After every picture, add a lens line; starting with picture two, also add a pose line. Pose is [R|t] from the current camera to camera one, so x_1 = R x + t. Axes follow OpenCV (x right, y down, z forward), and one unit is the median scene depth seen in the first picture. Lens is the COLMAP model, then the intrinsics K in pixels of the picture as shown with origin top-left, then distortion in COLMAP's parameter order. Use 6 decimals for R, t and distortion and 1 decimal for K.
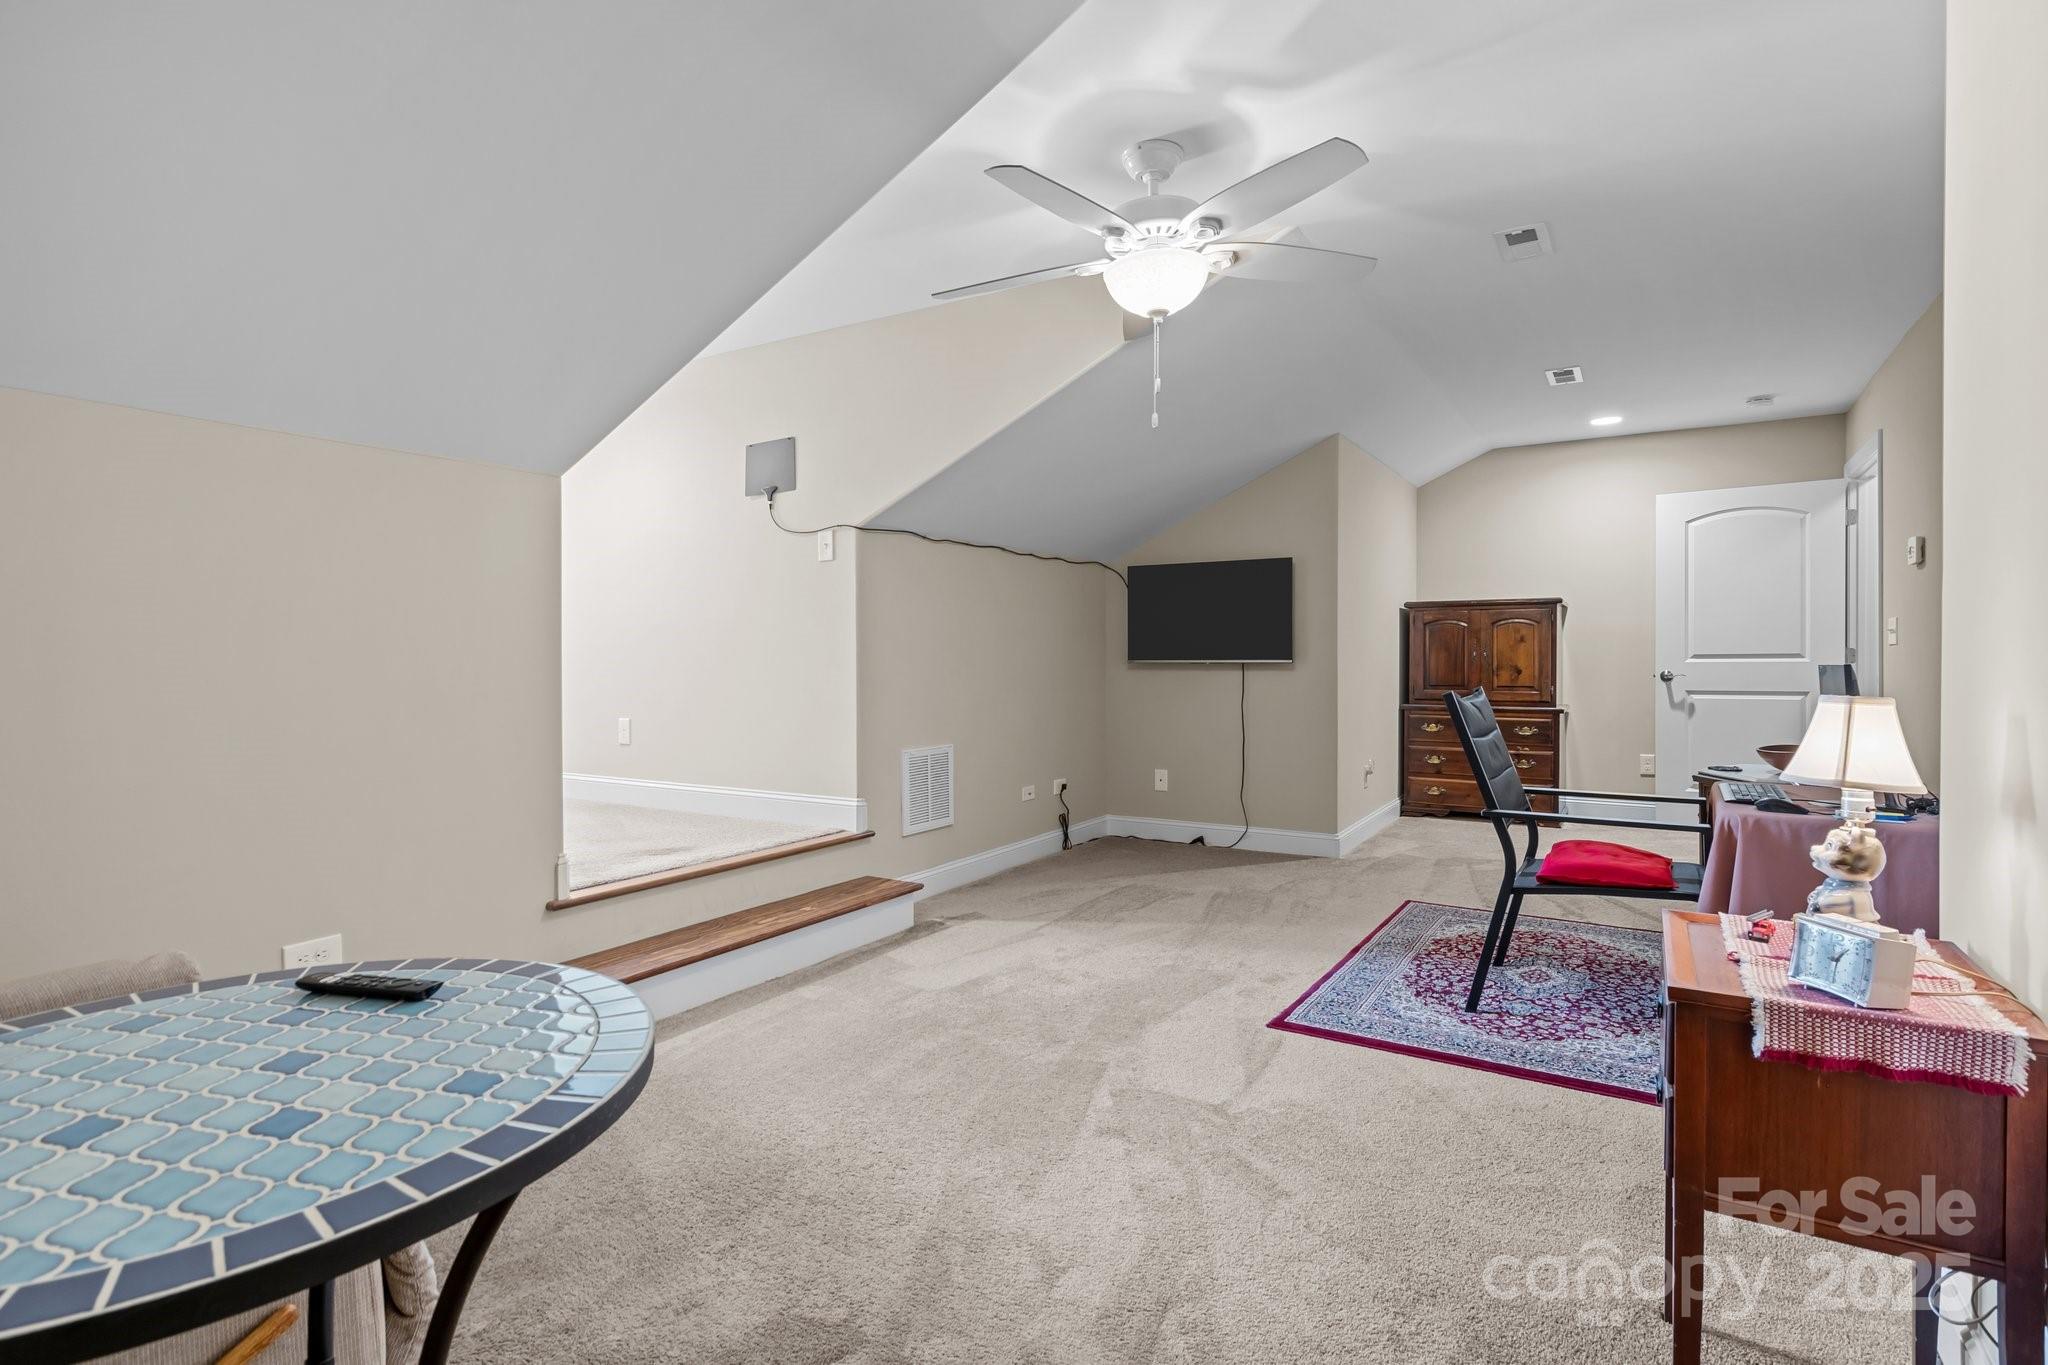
lens RADIAL K [[1006.6, 0, 1026.7], [0, 1006.6, 658.4], [0, 0, 1]] dist [0.004870, 0.000539]
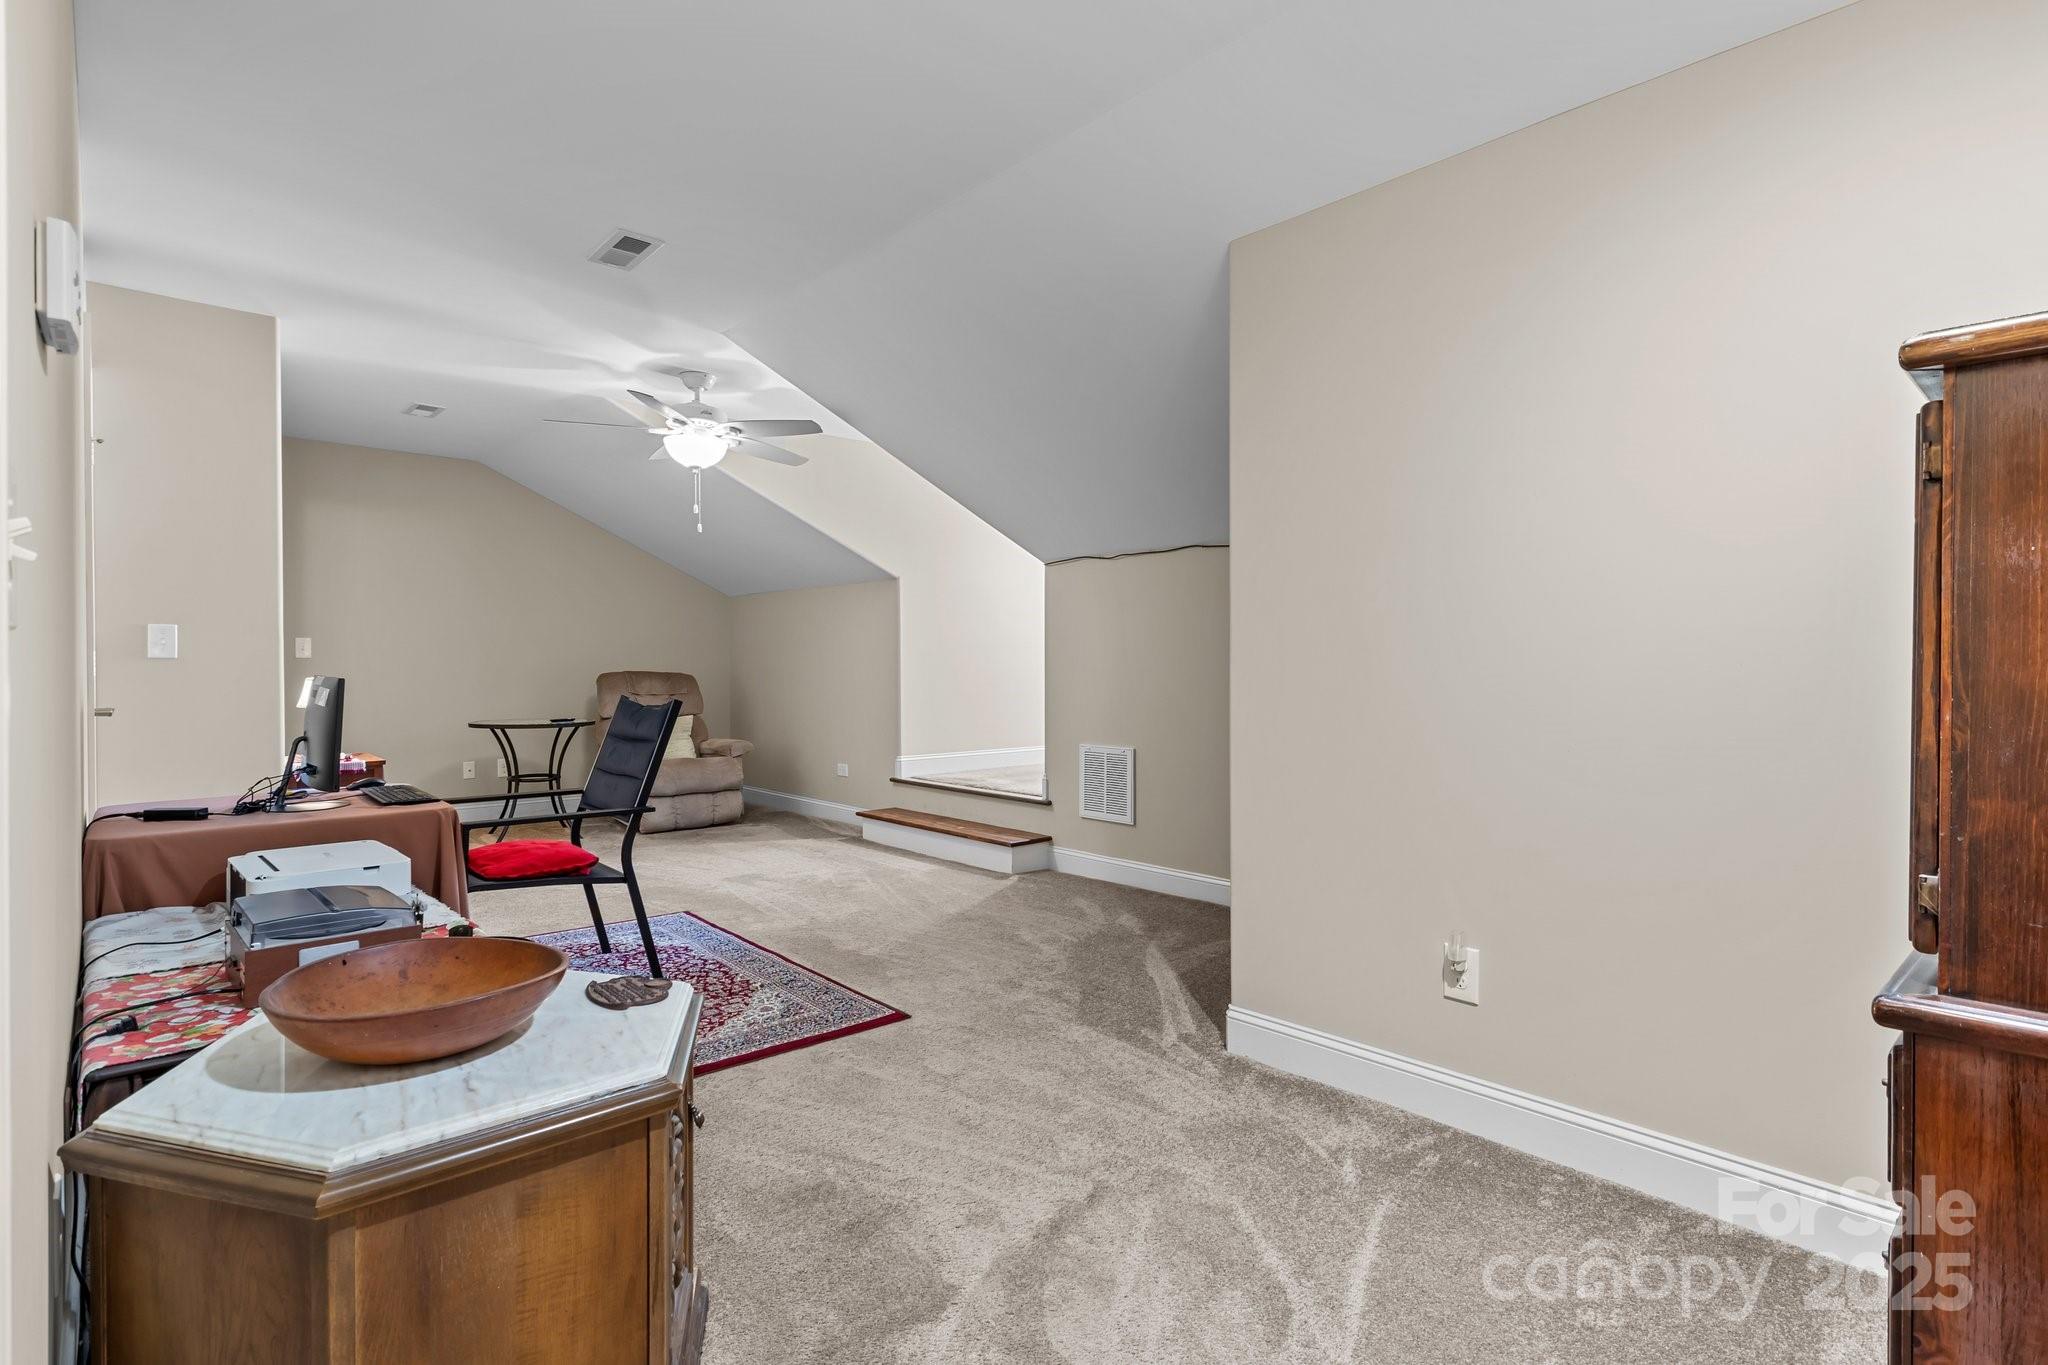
lens RADIAL K [[1006.6, 0, 1026.7], [0, 1006.6, 658.4], [0, 0, 1]] dist [0.004870, 0.000539]
pose [[-0.271841, 0.005642, -0.962326, 1.075741], [-0.004346, 0.999965, 0.007090, -0.016963], [0.962332, 0.006110, -0.271807, 1.320755]]
